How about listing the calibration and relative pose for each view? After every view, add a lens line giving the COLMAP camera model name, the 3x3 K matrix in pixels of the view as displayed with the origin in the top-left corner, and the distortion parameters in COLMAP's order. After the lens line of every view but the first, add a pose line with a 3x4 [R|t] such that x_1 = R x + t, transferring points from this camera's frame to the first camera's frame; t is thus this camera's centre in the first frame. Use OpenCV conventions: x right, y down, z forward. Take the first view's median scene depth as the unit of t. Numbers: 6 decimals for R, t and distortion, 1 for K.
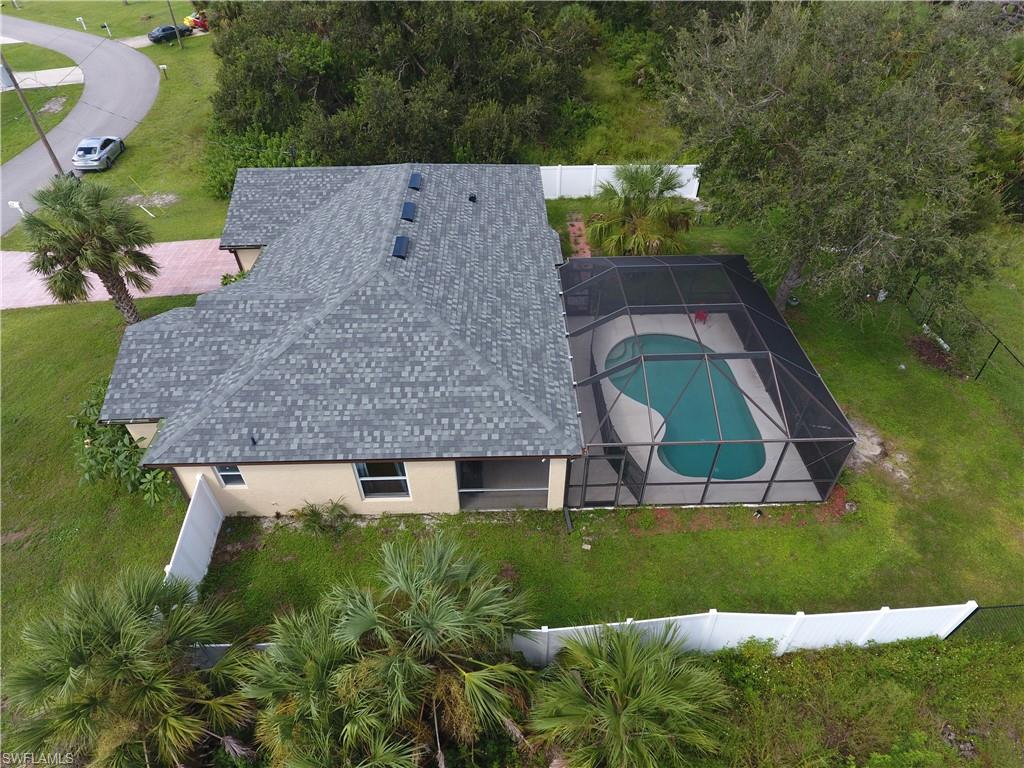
lens RADIAL K [[599.3, 0, 506.5], [0, 599.3, 397.7], [0, 0, 1]] dist [-0.001540, -0.001851]
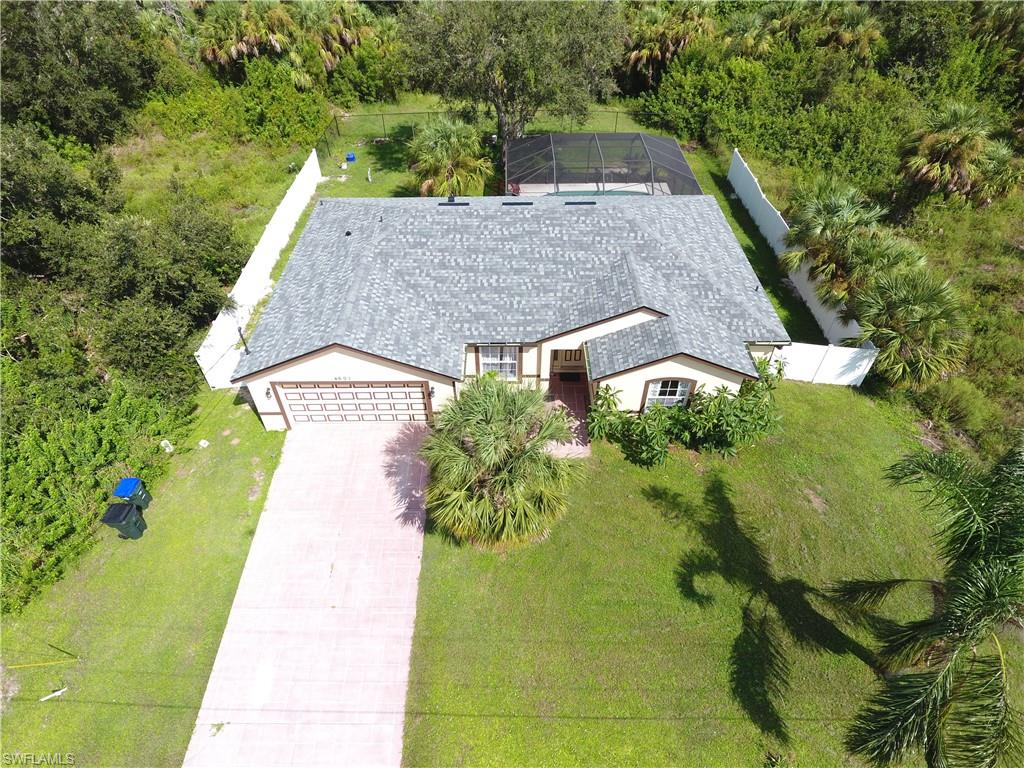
lens RADIAL K [[599.3, 0, 507.6], [0, 599.3, 396.4], [0, 0, 1]] dist [-0.001540, -0.001851]
pose [[0.017224, -0.687397, 0.726078, -1.527453], [0.678846, 0.541196, 0.496261, -0.847952], [-0.734078, 0.484347, 0.475958, 0.786889]]
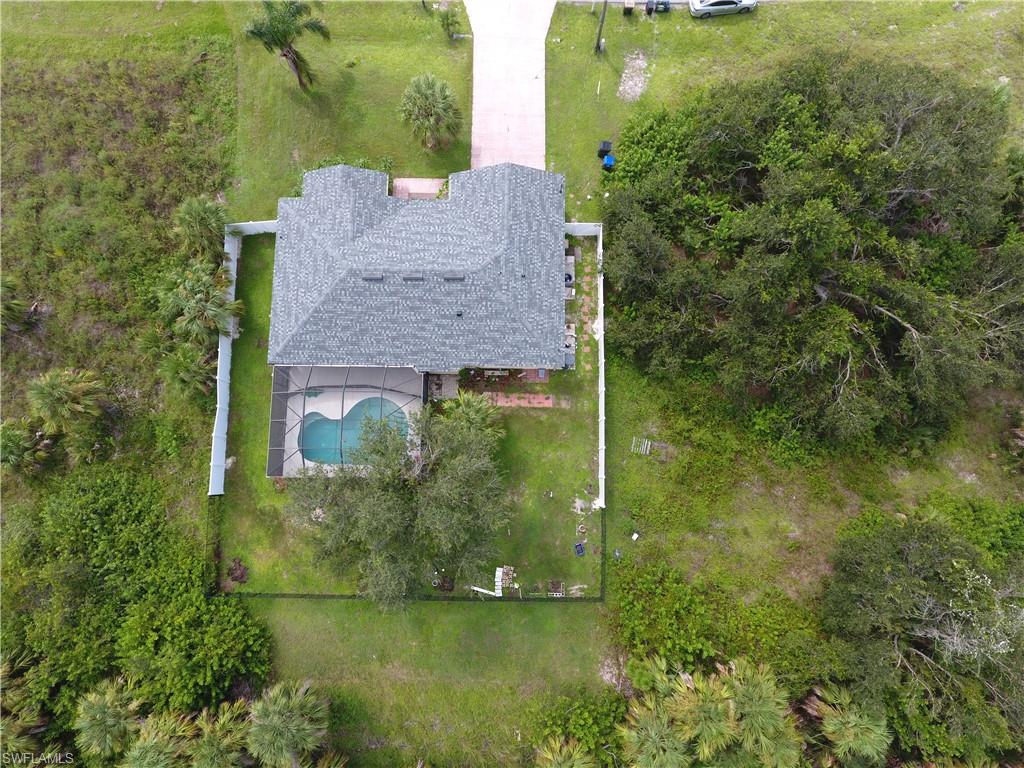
lens RADIAL K [[599.3, 0, 506.4], [0, 599.3, 394.6], [0, 0, 1]] dist [-0.001540, -0.001851]
pose [[-0.027096, 0.991868, -0.124350, 0.485955], [-0.669054, 0.074431, 0.739478, -2.180993], [0.742720, 0.103233, 0.661597, 0.078920]]
